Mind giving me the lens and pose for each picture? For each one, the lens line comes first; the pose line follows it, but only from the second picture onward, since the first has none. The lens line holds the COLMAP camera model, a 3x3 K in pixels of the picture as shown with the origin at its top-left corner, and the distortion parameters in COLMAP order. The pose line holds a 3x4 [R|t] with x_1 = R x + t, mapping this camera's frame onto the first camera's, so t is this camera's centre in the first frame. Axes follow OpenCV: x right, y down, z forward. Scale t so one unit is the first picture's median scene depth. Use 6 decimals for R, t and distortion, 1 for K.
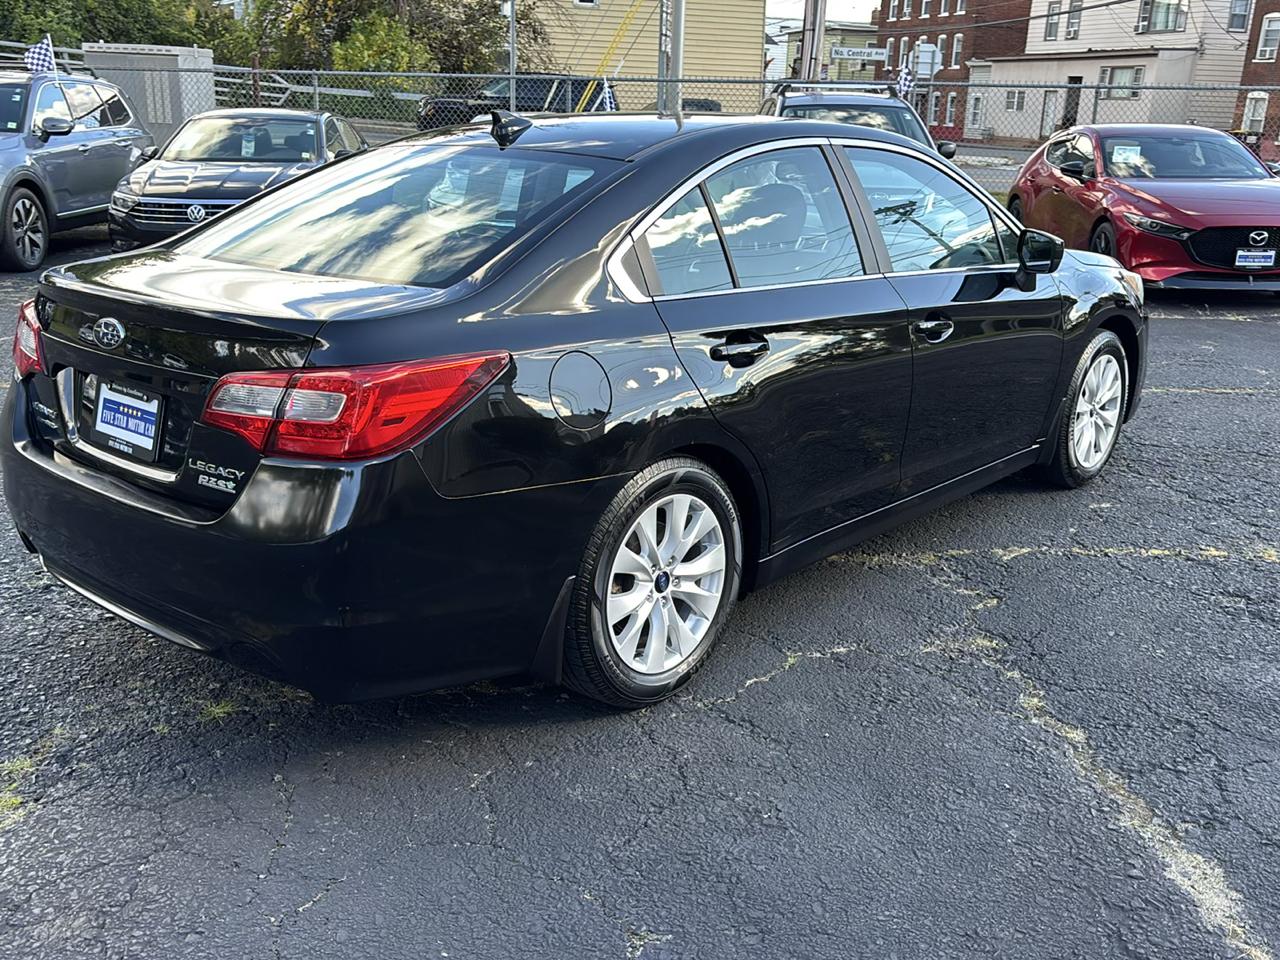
lens RADIAL K [[1250.3, 0, 640.0], [0, 1250.3, 480.0], [0, 0, 1]] dist [-0.016896, 0.091747]
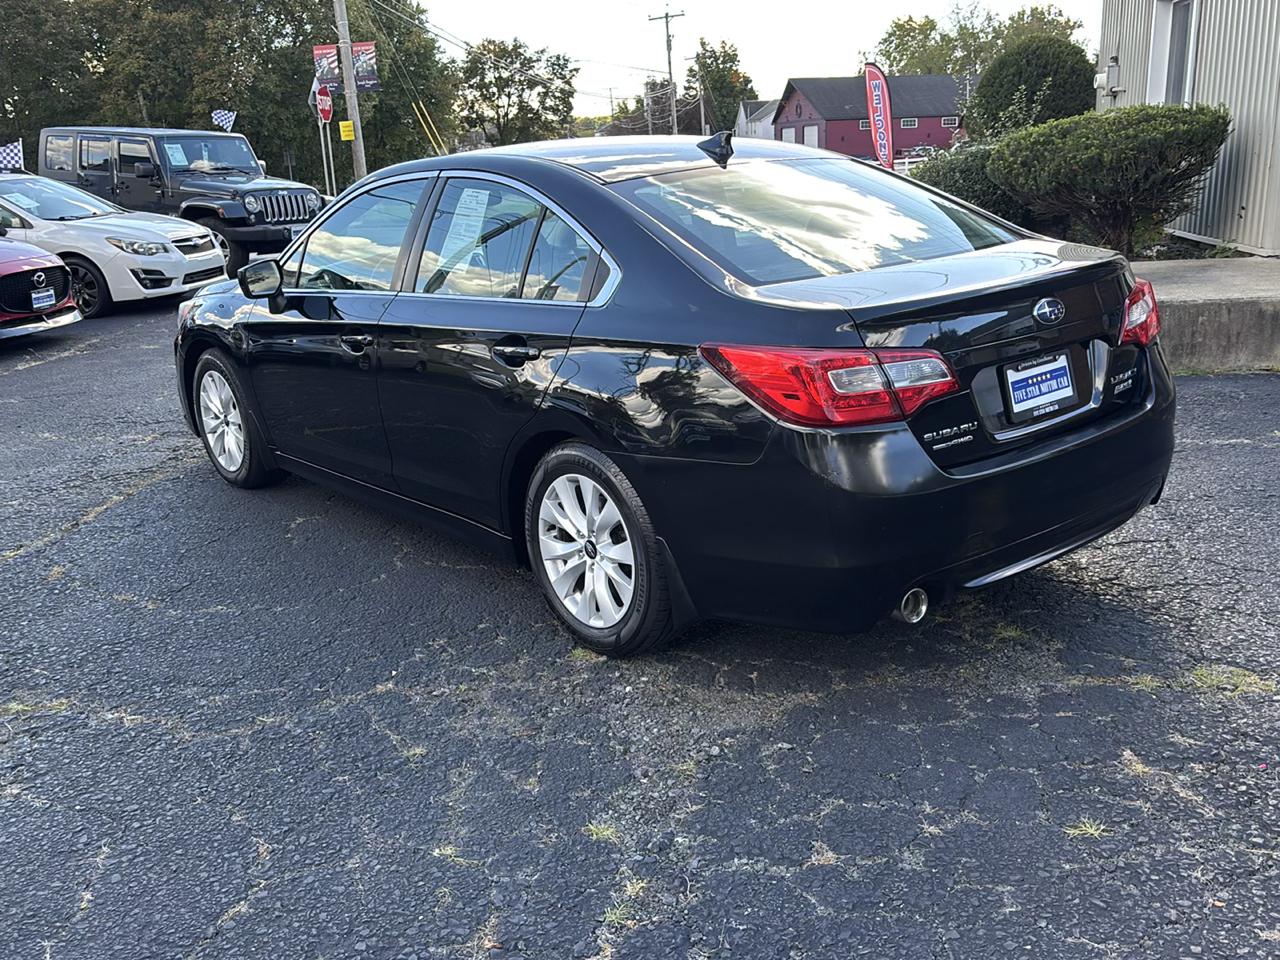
lens RADIAL K [[1250.3, 0, 640.0], [0, 1250.3, 480.0], [0, 0, 1]] dist [-0.016896, 0.091747]
pose [[0.144350, -0.286560, 0.947126, -0.966386], [0.334369, 0.914975, 0.225872, -0.216143], [-0.931322, 0.284085, 0.227893, 0.673963]]
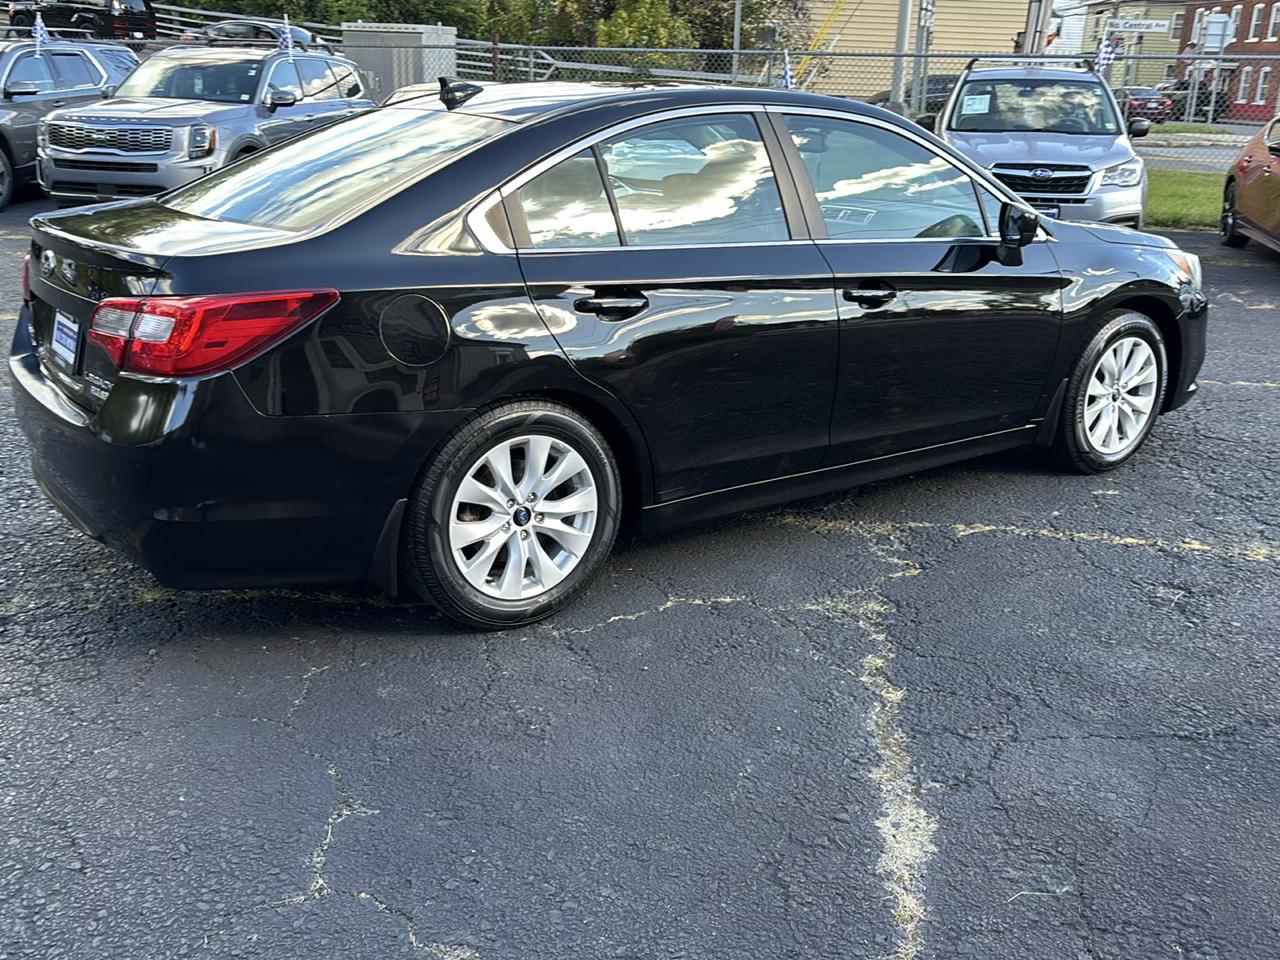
lens RADIAL K [[1250.3, 0, 640.0], [0, 1250.3, 480.0], [0, 0, 1]] dist [-0.016896, 0.091747]
pose [[0.974961, 0.070611, -0.210867, 0.226828], [-0.067075, 0.997462, 0.023884, 0.012079], [0.212018, -0.009142, 0.977223, -0.021678]]
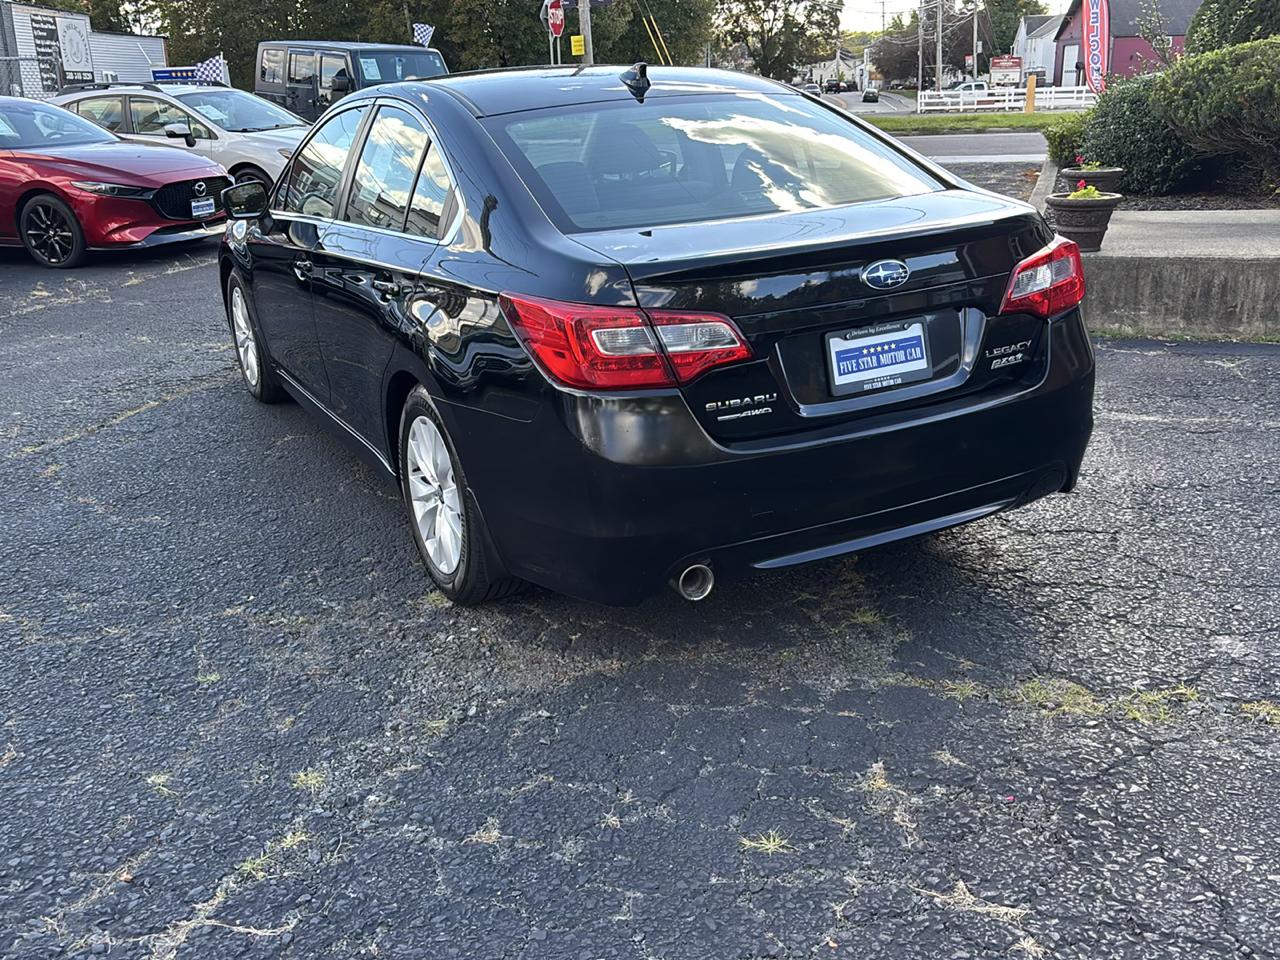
lens RADIAL K [[1238.1, 0, 639.1], [0, 1238.1, 494.6], [0, 0, 1]] dist [0.007605, 0.025238]
pose [[0.348814, -0.336340, 0.874759, -0.874056], [0.310803, 0.922077, 0.230599, -0.149618], [-0.884155, 0.191442, 0.426169, 0.460309]]
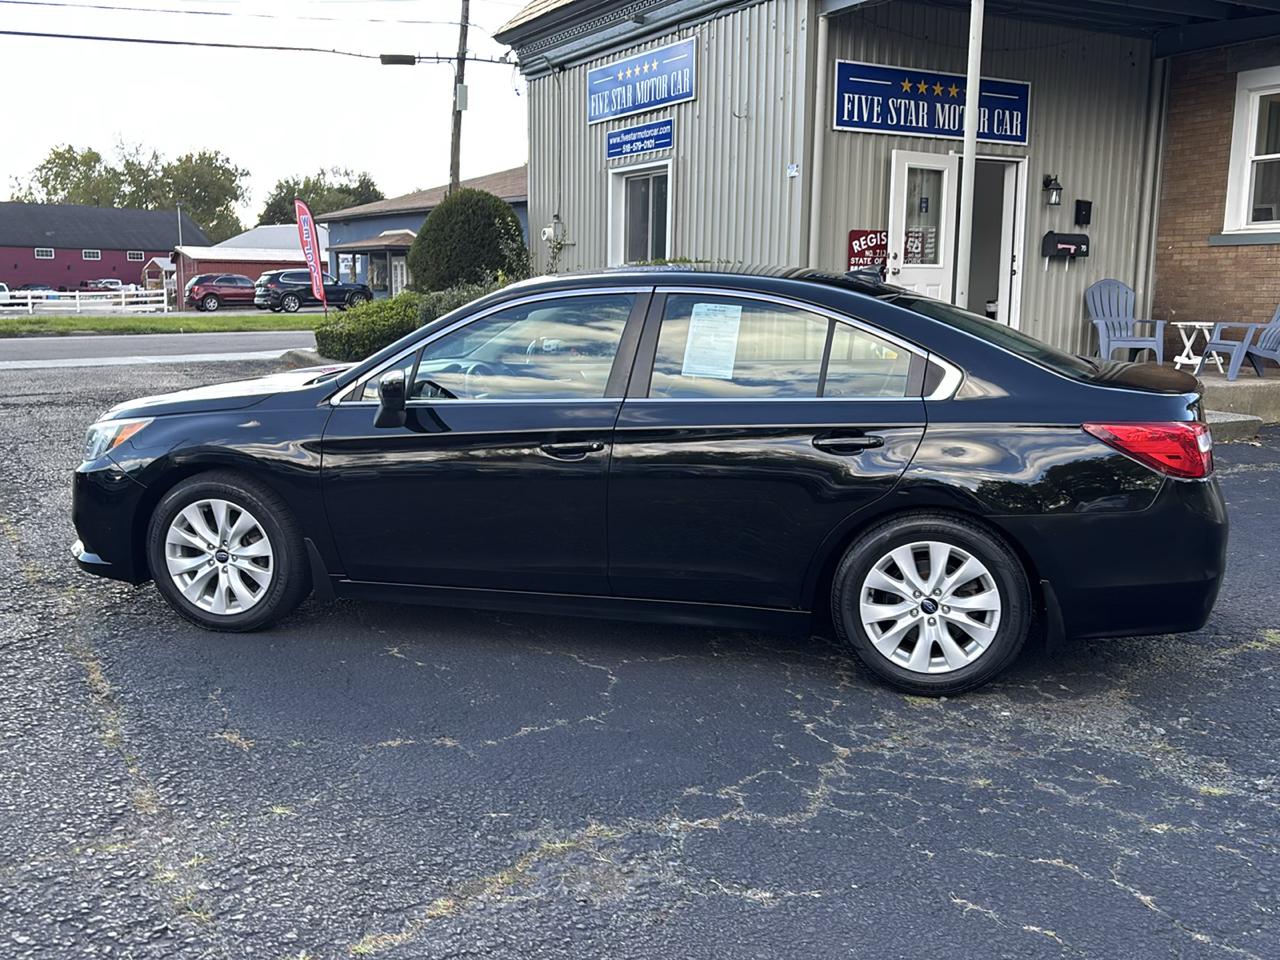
lens RADIAL K [[1247.2, 0, 640.0], [0, 1247.2, 480.0], [0, 0, 1]] dist [0.006168, 0.020263]
pose [[-0.477727, -0.174861, 0.860930, -0.917408], [0.236288, 0.918303, 0.317629, -0.434966], [-0.846135, 0.355167, -0.397380, 1.396244]]
